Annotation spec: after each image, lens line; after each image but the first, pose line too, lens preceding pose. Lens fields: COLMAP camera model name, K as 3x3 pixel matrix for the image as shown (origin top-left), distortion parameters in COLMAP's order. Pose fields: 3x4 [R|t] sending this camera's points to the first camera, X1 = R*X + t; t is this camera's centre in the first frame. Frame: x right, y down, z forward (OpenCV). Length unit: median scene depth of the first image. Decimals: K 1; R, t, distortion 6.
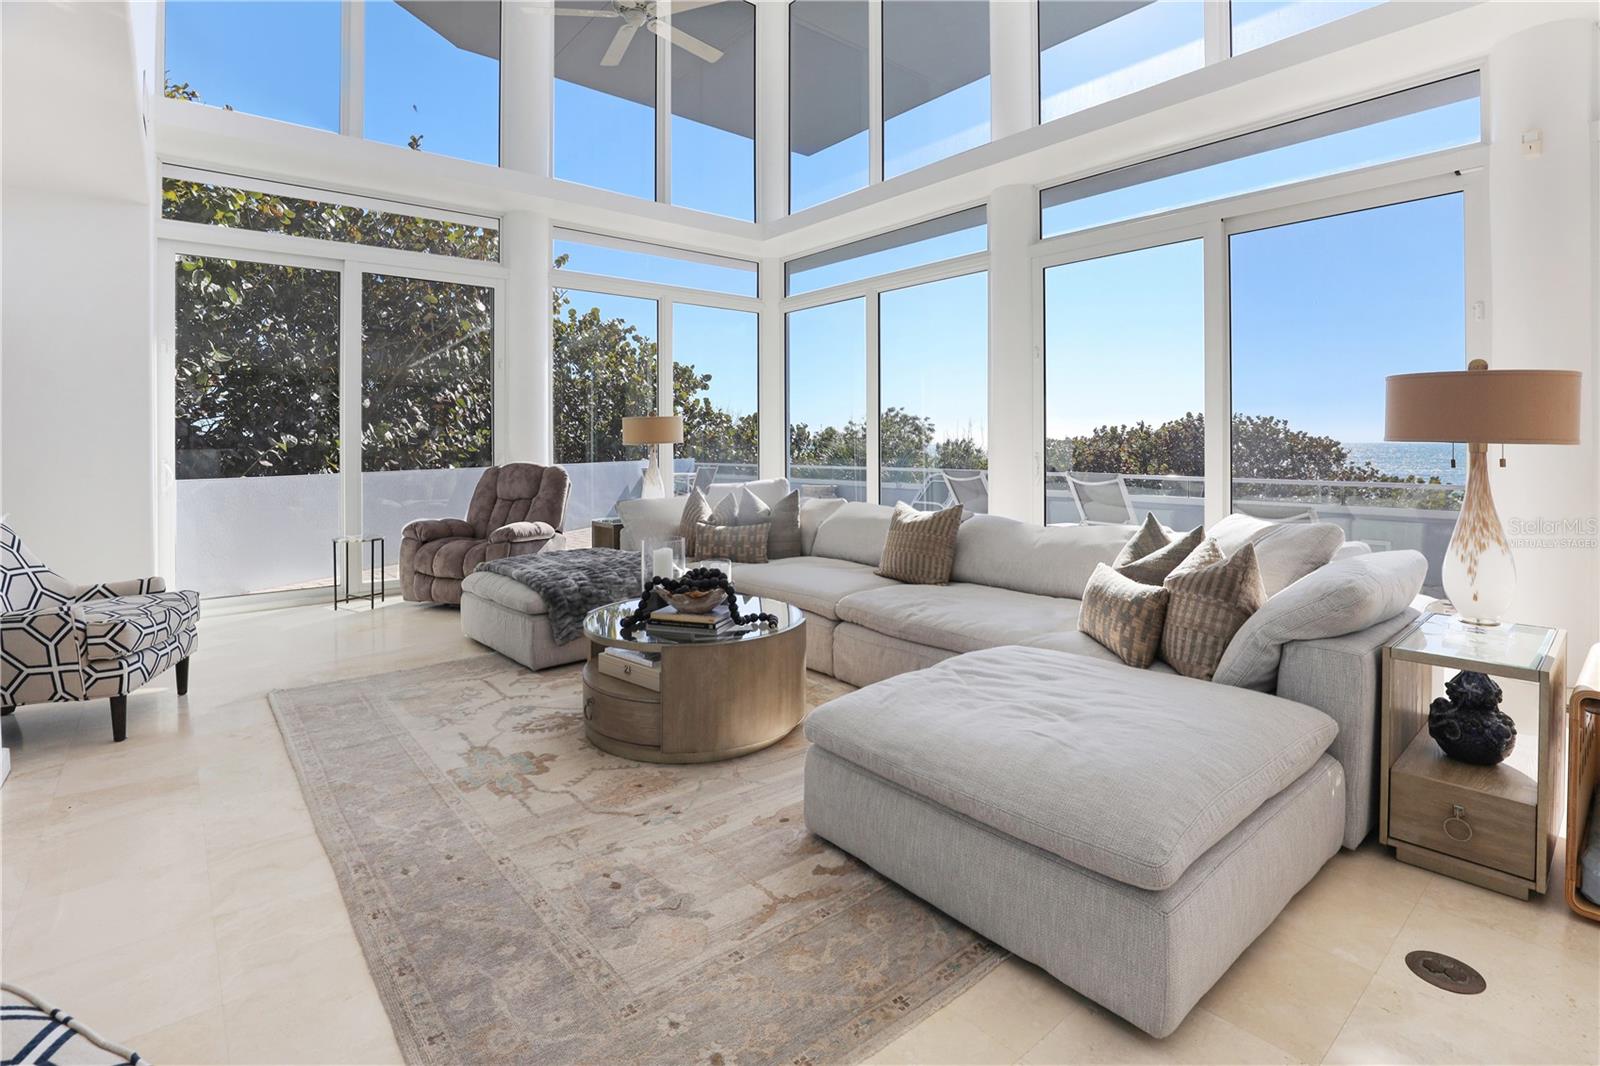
lens RADIAL K [[758.1, 0, 827.9], [0, 758.1, 446.3], [0, 0, 1]] dist [-0.019505, 0.000041]
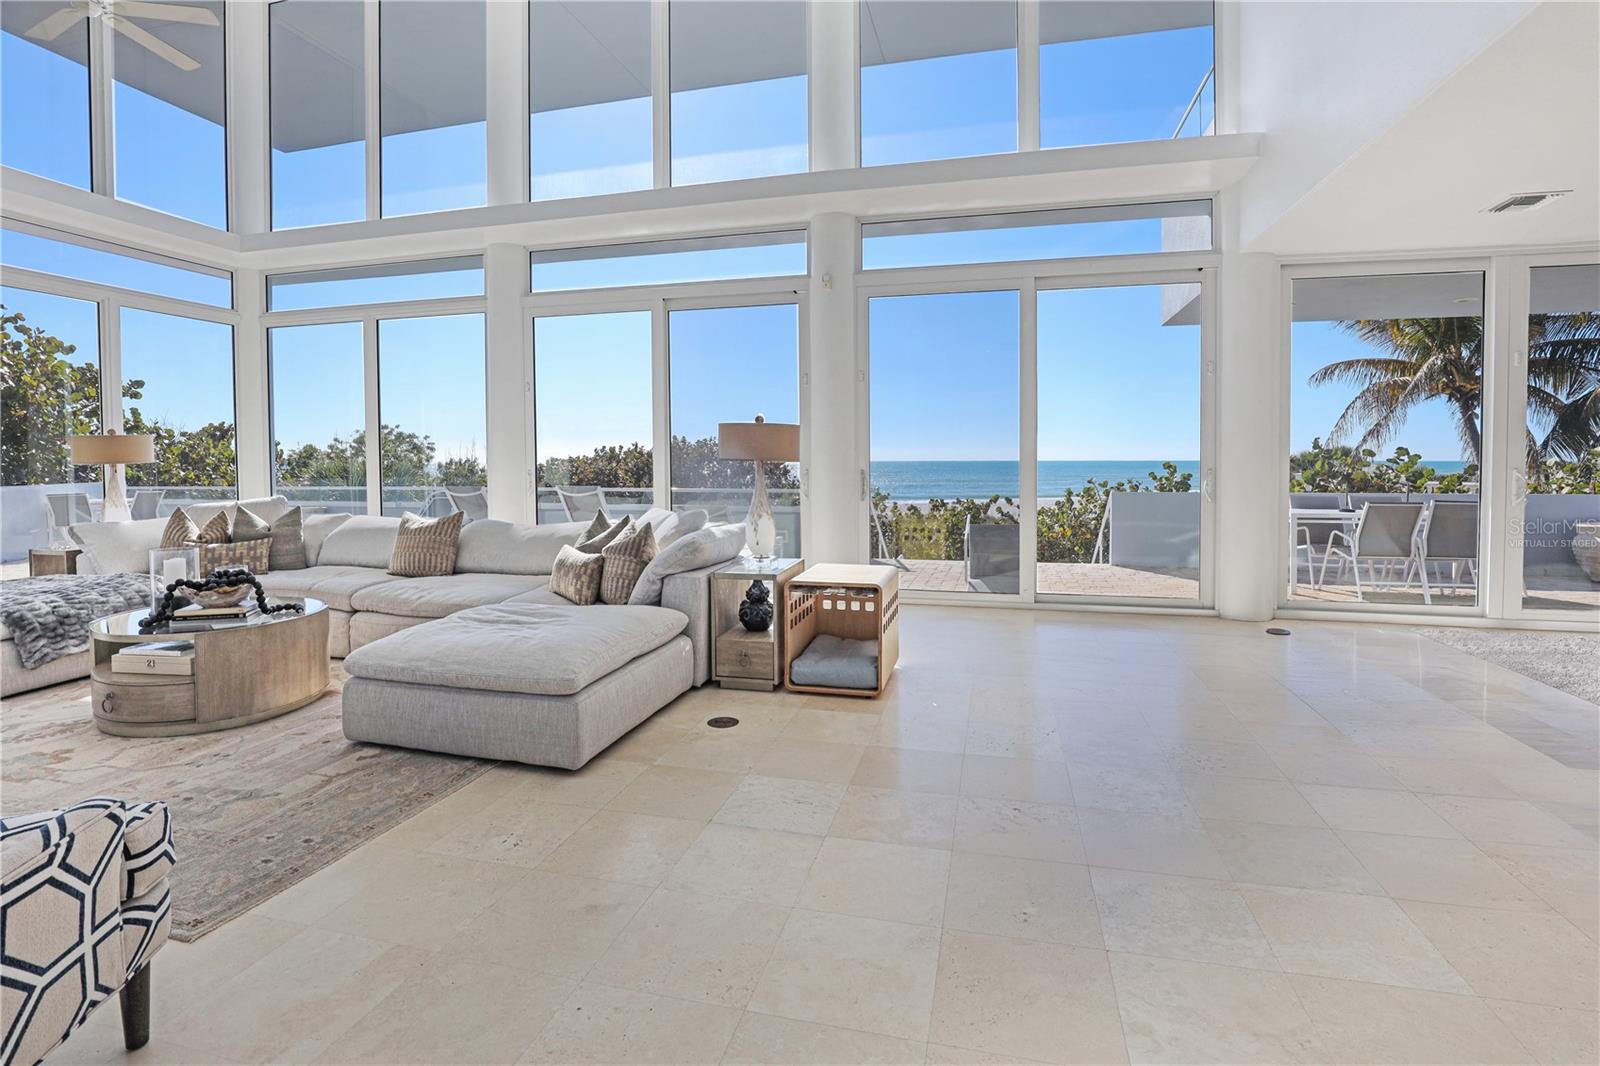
lens RADIAL K [[748.8, 0, 809.1], [0, 748.8, 485.0], [0, 0, 1]] dist [-0.044362, 0.009622]
pose [[0.821101, -0.018971, 0.570468, -0.061447], [0.003694, 0.999603, 0.027925, 0.001926], [-0.570771, -0.020822, 0.820845, -0.393026]]
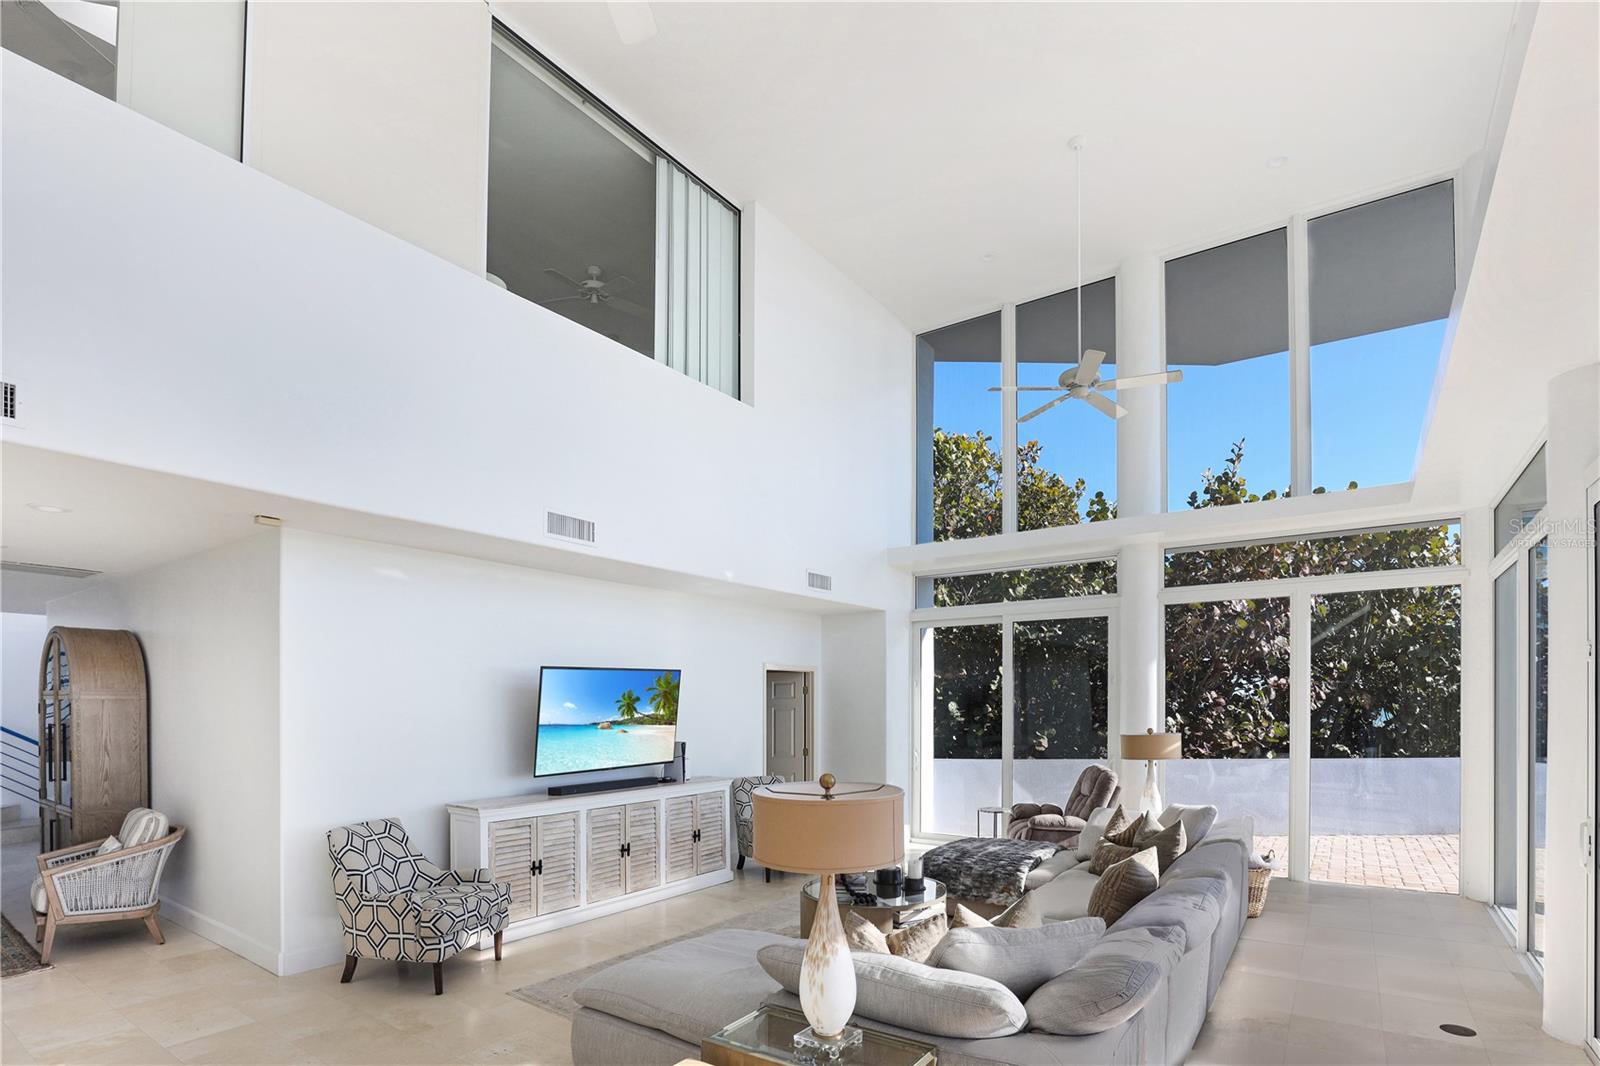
lens RADIAL K [[767.9, 0, 799.4], [0, 767.9, 688.6], [0, 0, 1]] dist [-0.002113, 0.000832]
pose [[0.222314, -0.004655, -0.974964, 1.215237], [-0.013916, 0.999872, -0.007947, -0.150703], [0.974876, 0.015334, 0.222221, 0.494761]]
